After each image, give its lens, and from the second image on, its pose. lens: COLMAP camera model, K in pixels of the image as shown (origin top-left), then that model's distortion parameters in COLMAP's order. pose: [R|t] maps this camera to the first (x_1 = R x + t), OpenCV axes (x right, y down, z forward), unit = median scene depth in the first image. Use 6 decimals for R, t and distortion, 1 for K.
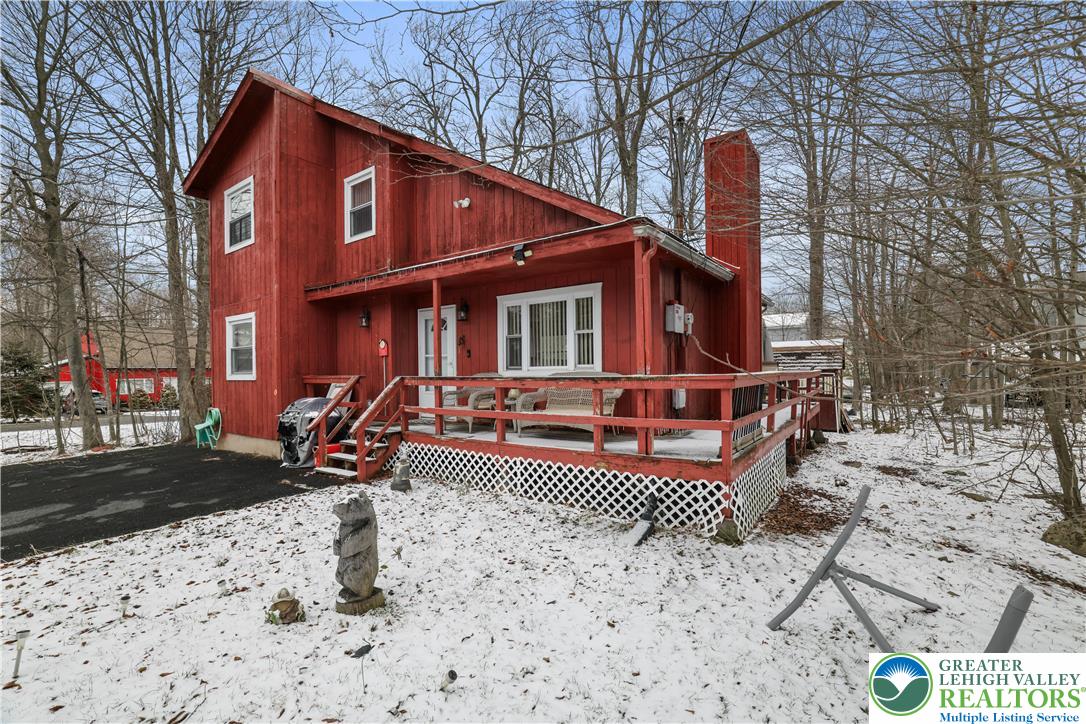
lens RADIAL K [[474.7, 0, 538.9], [0, 474.7, 372.8], [0, 0, 1]] dist [-0.030225, 0.007518]
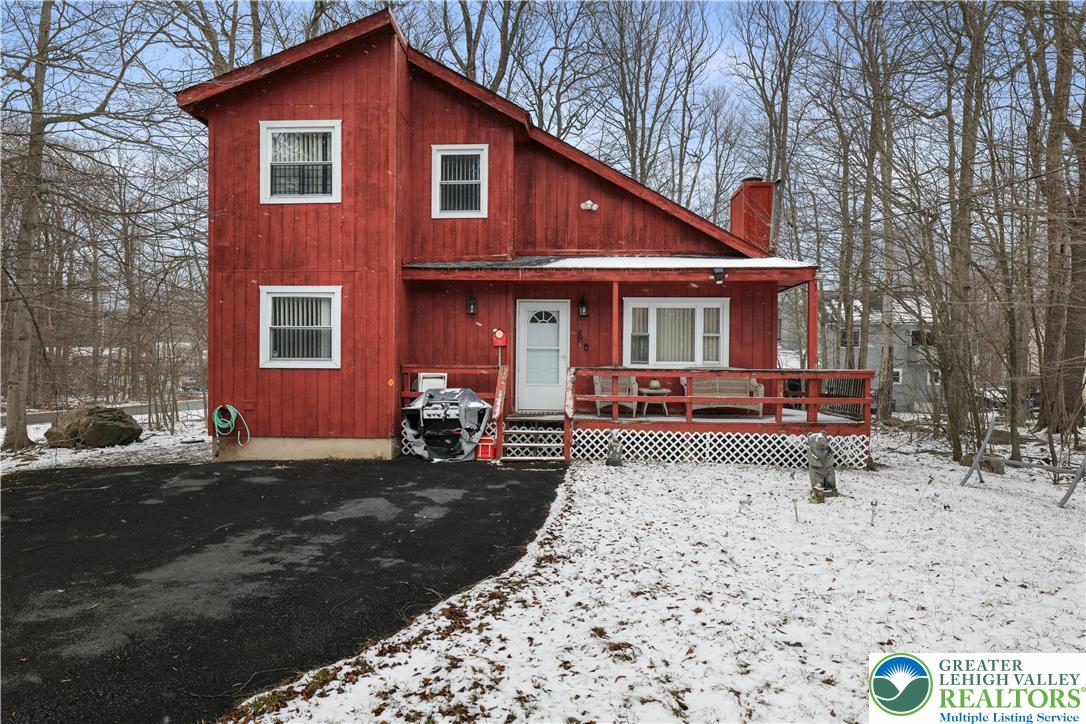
lens RADIAL K [[684.7, 0, 544.6], [0, 684.7, 360.7], [0, 0, 1]] dist [0.012505, 0.003420]
pose [[0.838891, 0.026210, 0.543669, -1.237406], [-0.017266, 0.999619, -0.021549, 0.028452], [-0.544026, 0.008691, 0.839023, -0.273774]]
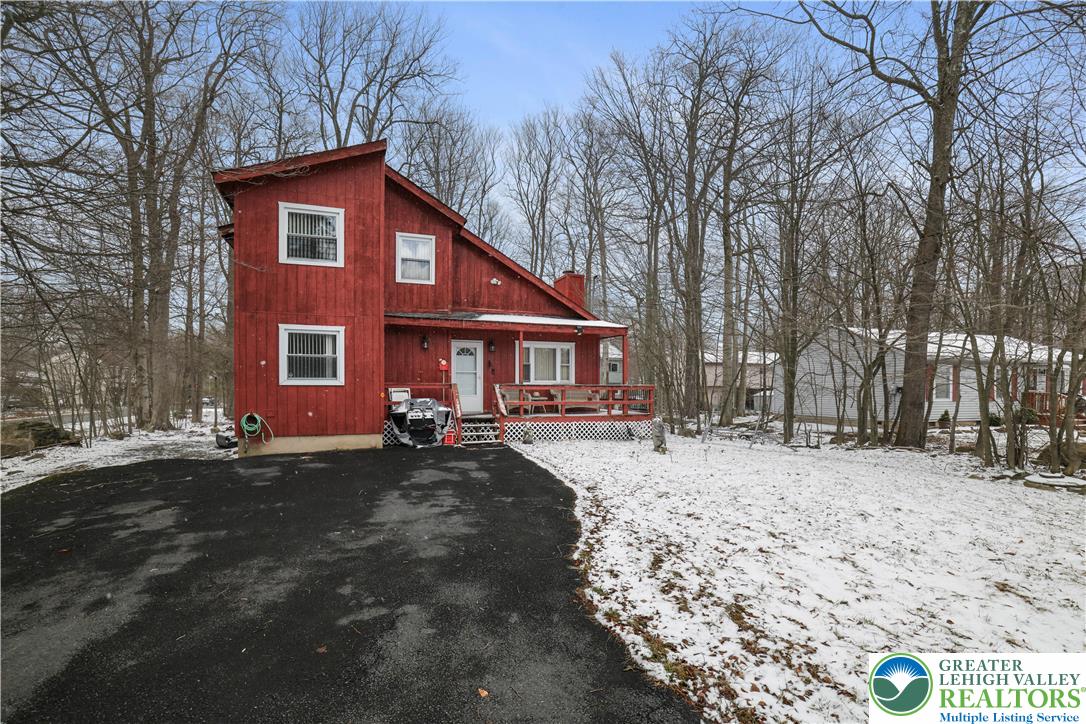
lens RADIAL K [[474.7, 0, 543.4], [0, 474.7, 383.7], [0, 0, 1]] dist [-0.030225, 0.007518]
pose [[0.546662, 0.019970, 0.837115, -1.696171], [-0.007322, 0.999791, -0.019069, 0.039066], [-0.837321, 0.004295, 0.546694, -0.071363]]
